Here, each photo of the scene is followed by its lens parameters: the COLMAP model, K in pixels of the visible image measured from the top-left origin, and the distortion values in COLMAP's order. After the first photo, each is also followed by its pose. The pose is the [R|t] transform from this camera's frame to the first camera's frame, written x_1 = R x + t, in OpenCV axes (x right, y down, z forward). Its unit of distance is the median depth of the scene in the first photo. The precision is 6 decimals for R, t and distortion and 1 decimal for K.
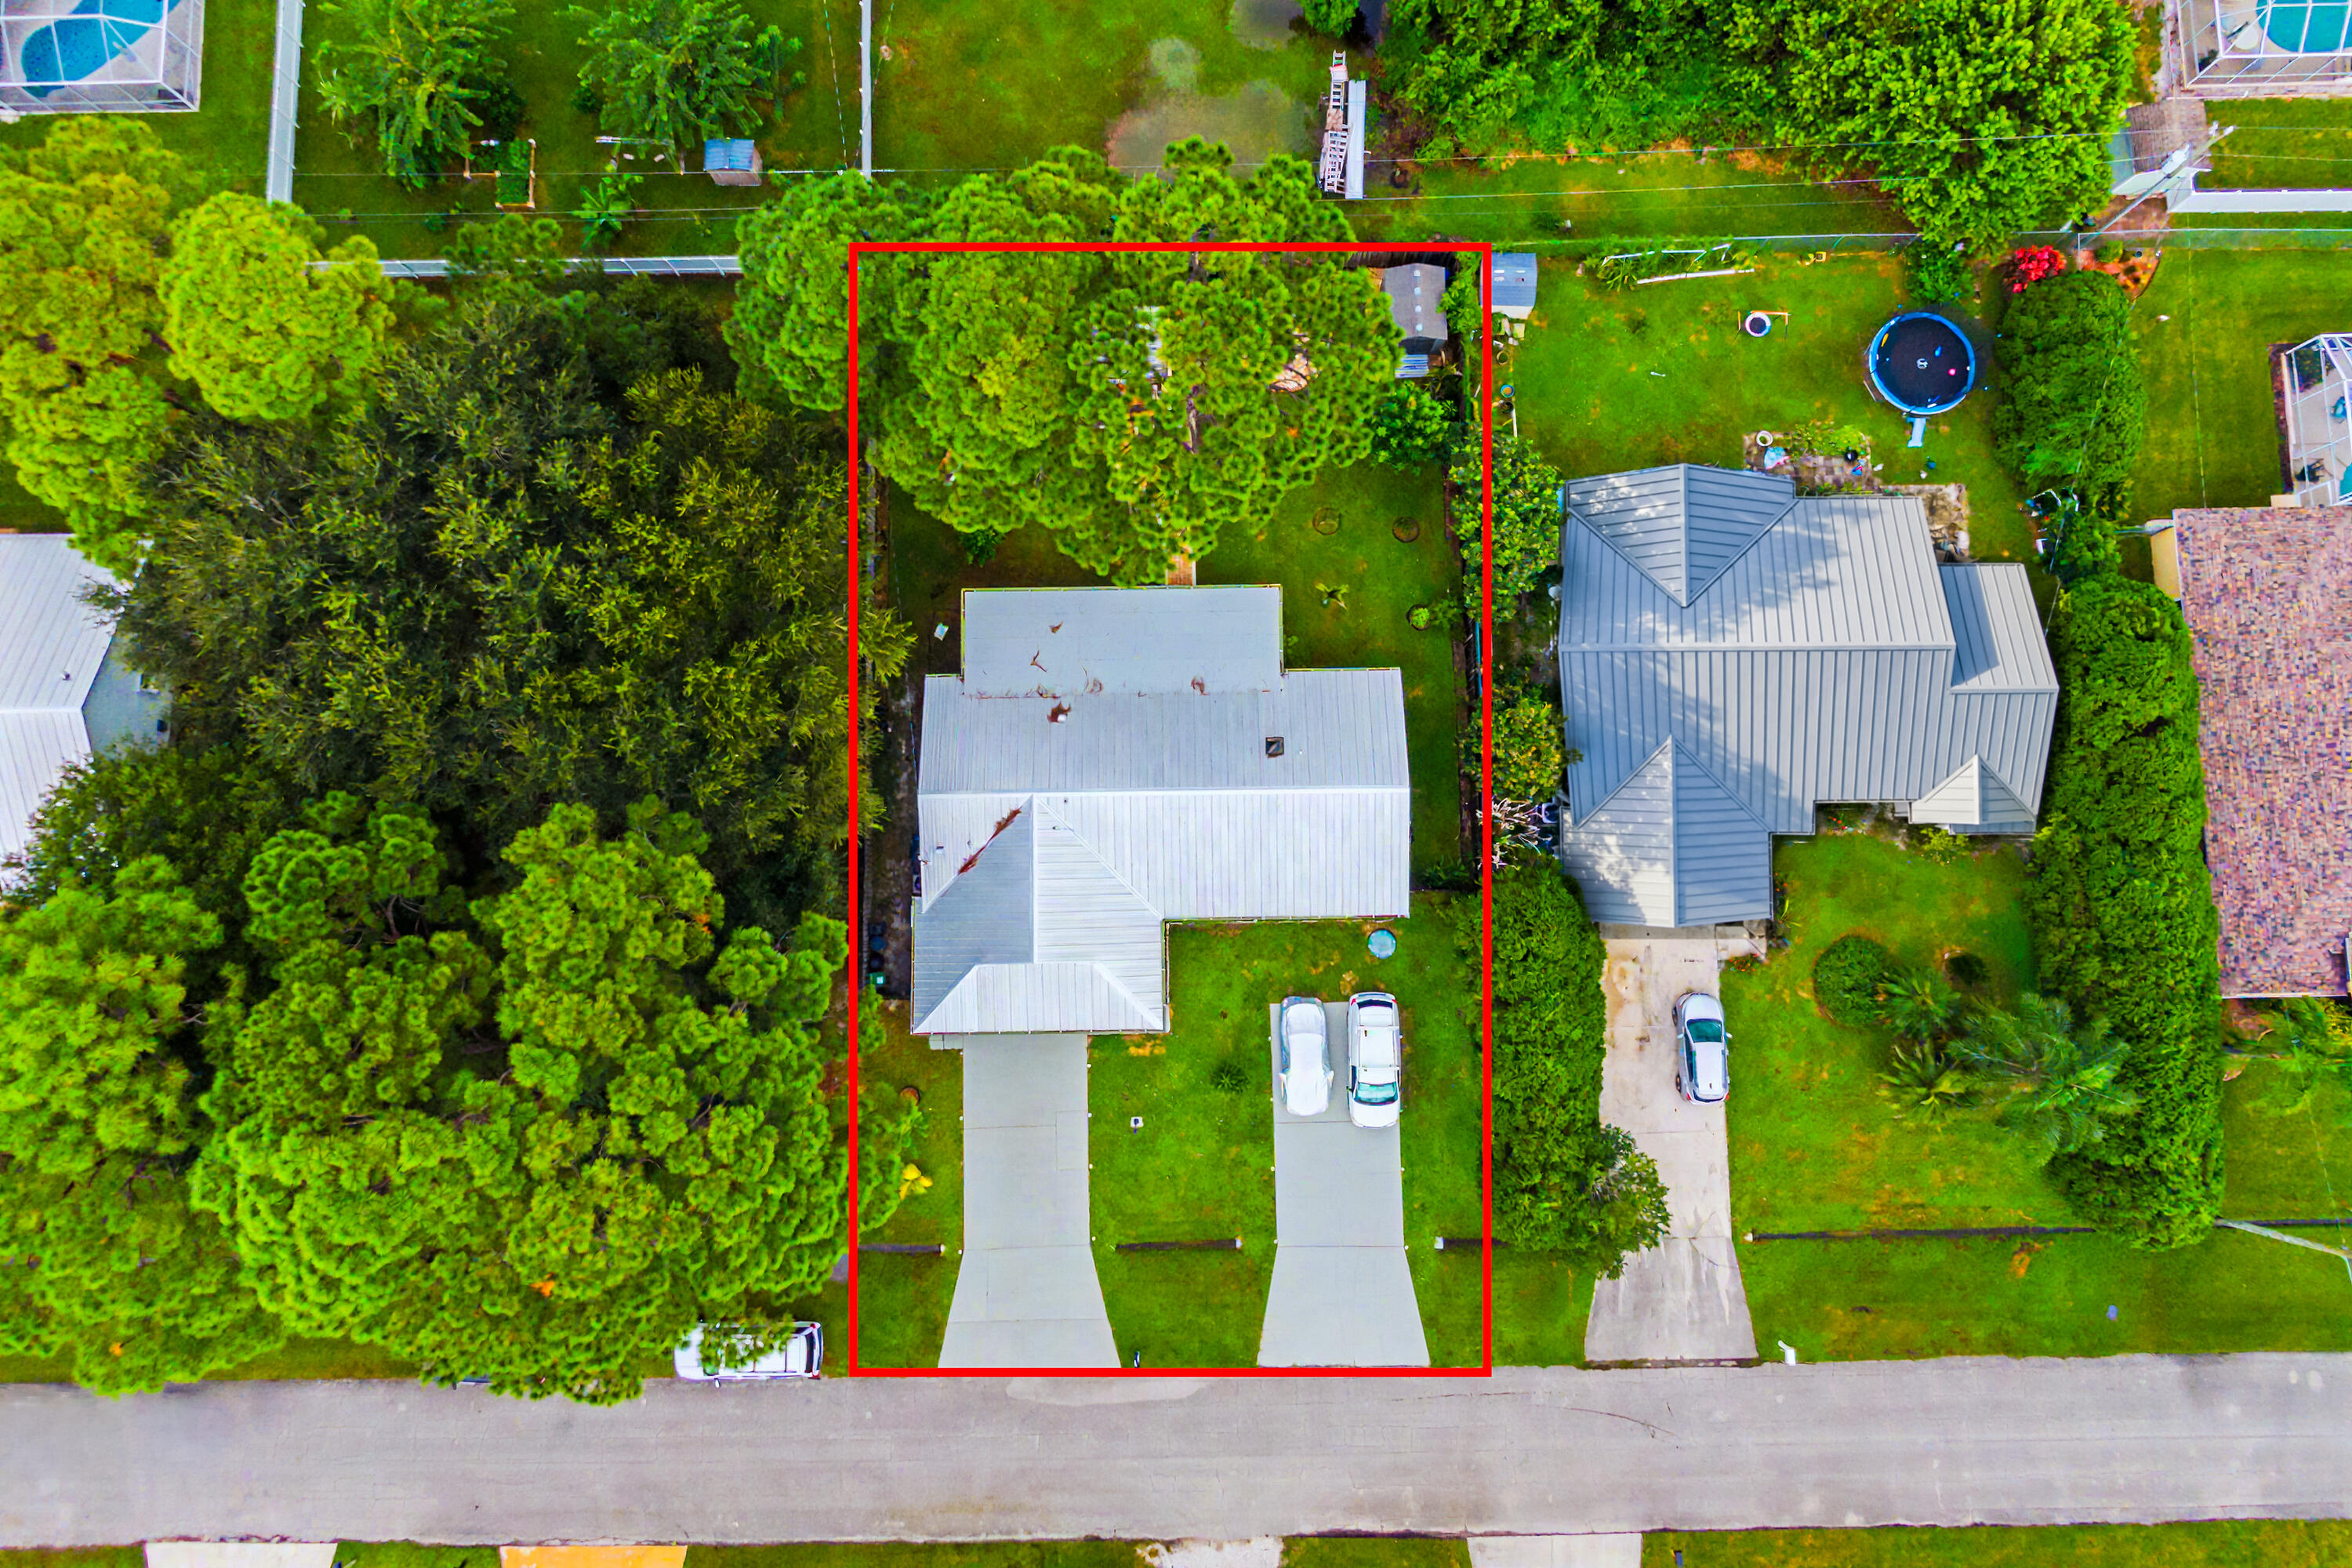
lens RADIAL K [[1670.4, 0, 1176.0], [0, 1670.4, 784.0], [0, 0, 1]] dist [0.007348, -0.005308]
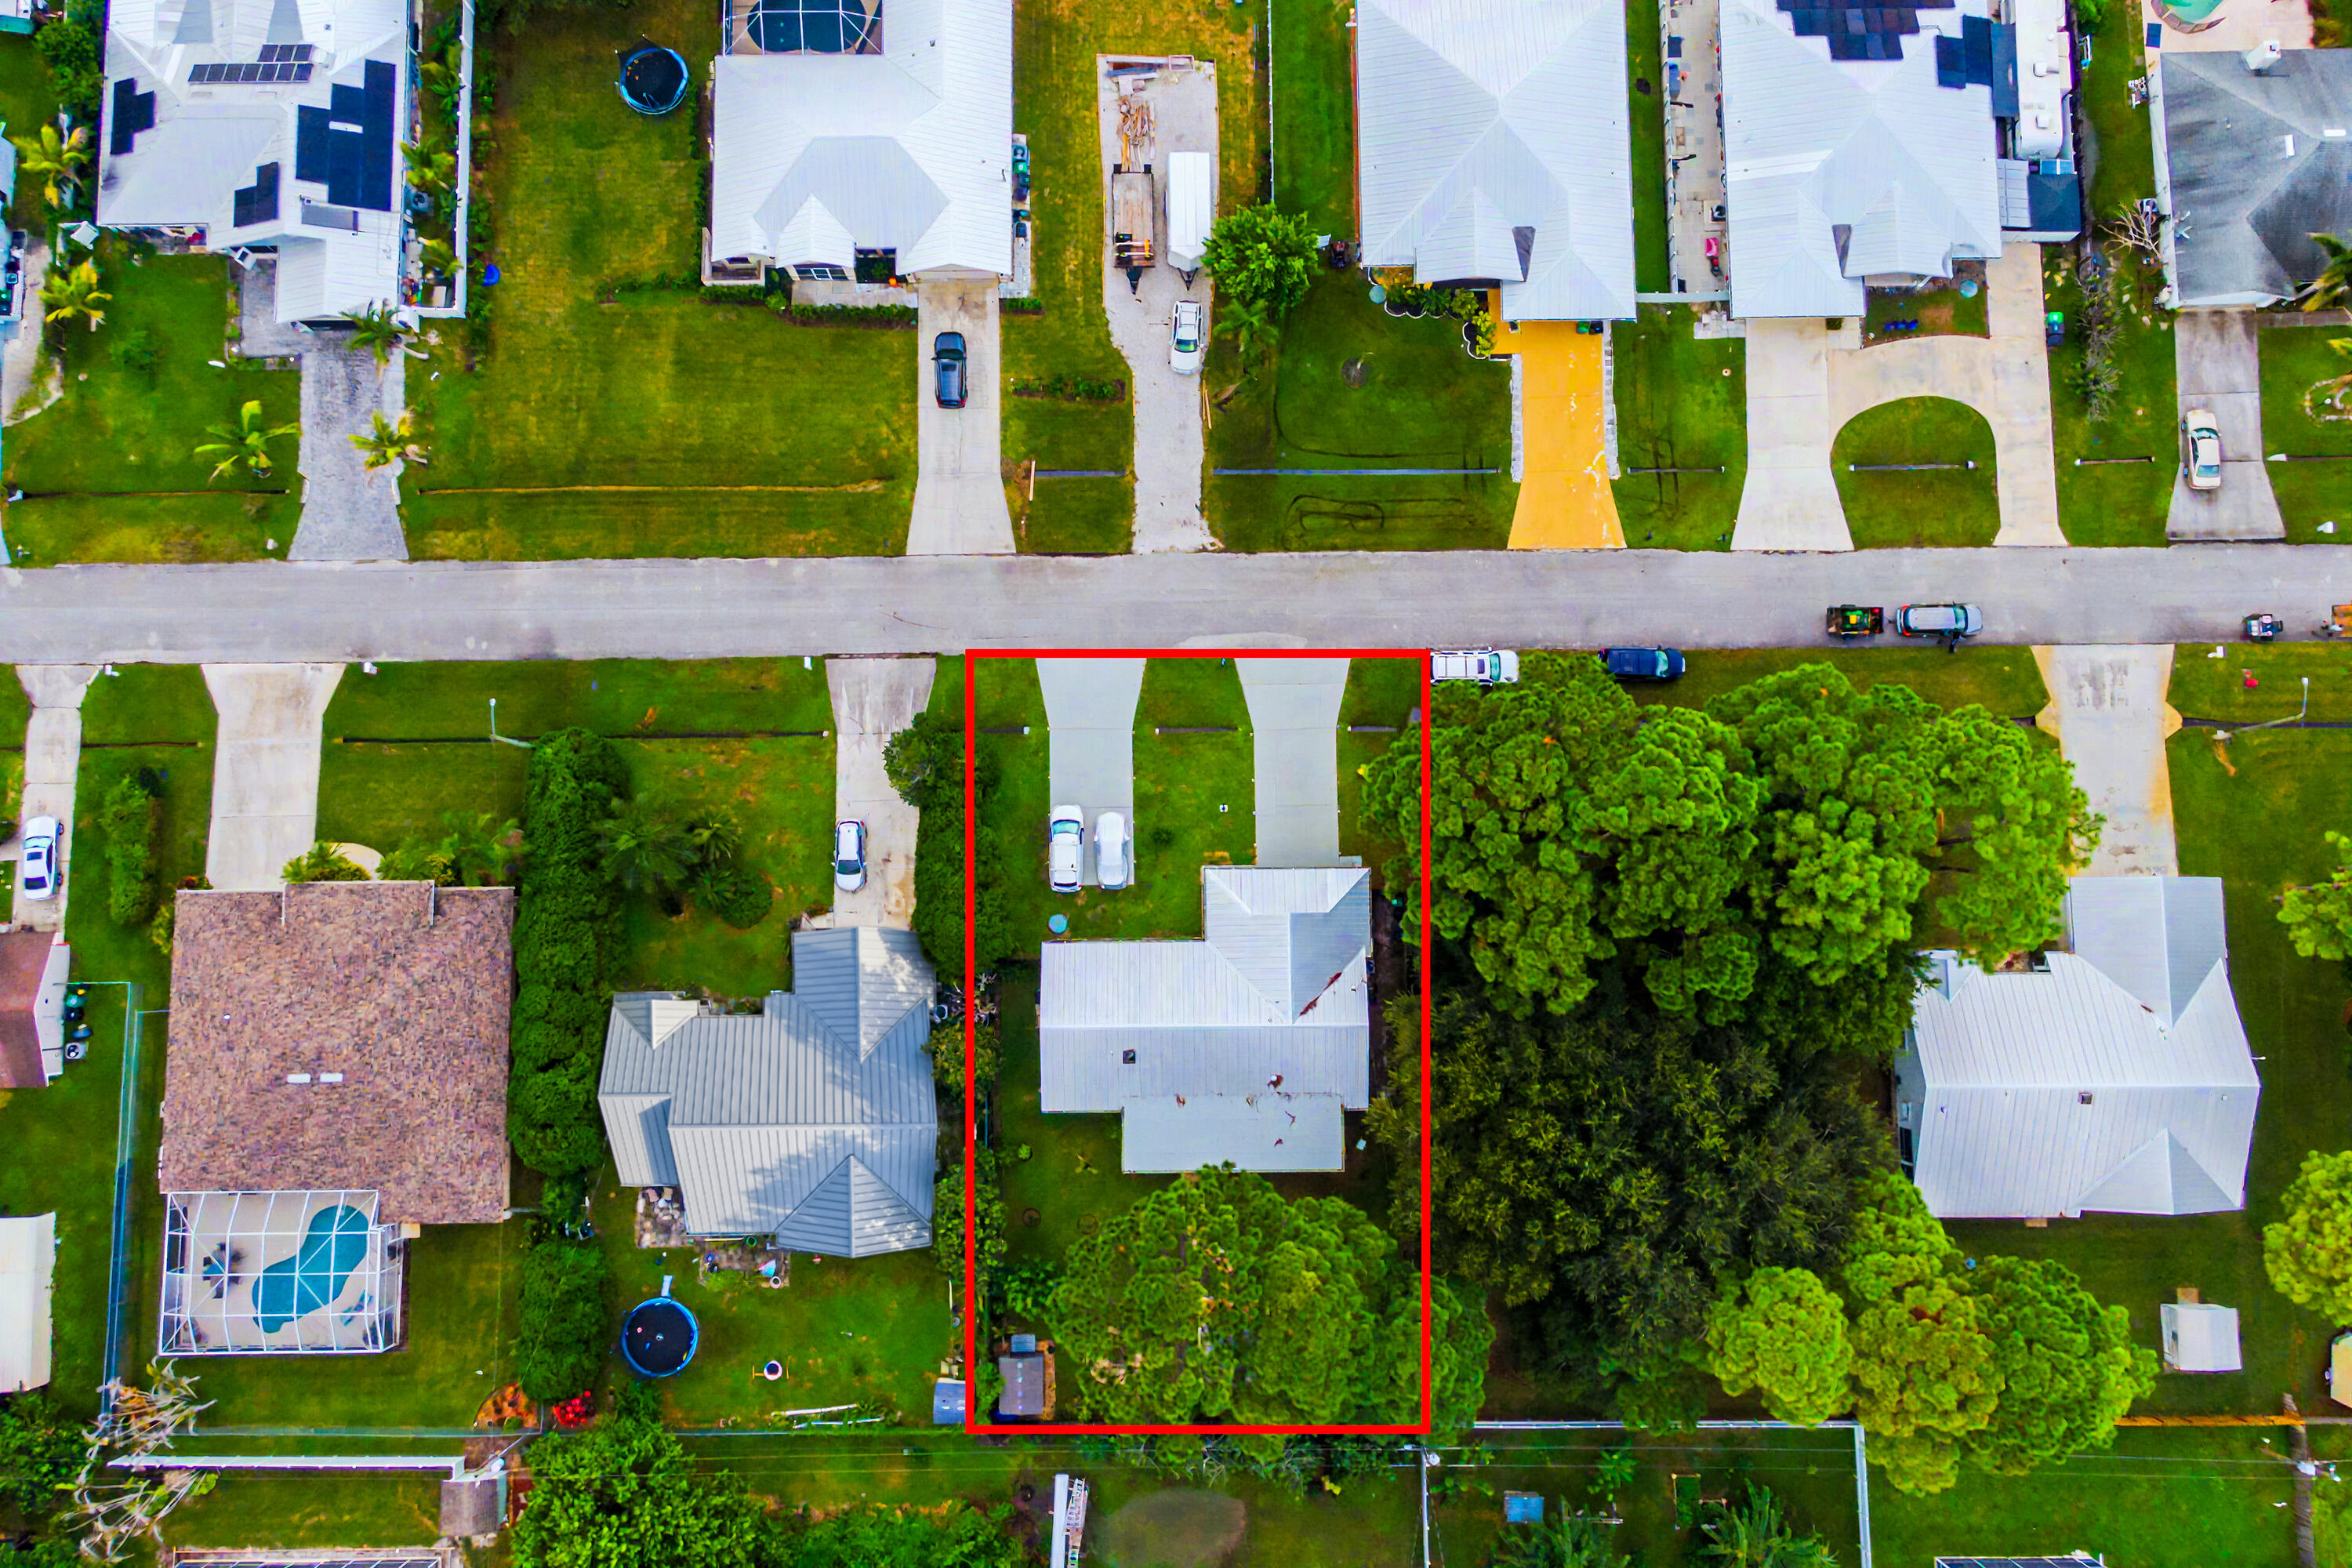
lens RADIAL K [[2256.1, 0, 1179.4], [0, 2256.1, 791.1], [0, 0, 1]] dist [0.002222, -0.006534]
pose [[-0.999954, -0.005169, 0.008117, -0.000164], [0.006297, -0.989302, 0.145749, -0.082079], [0.007277, 0.145793, 0.989288, -1.044577]]
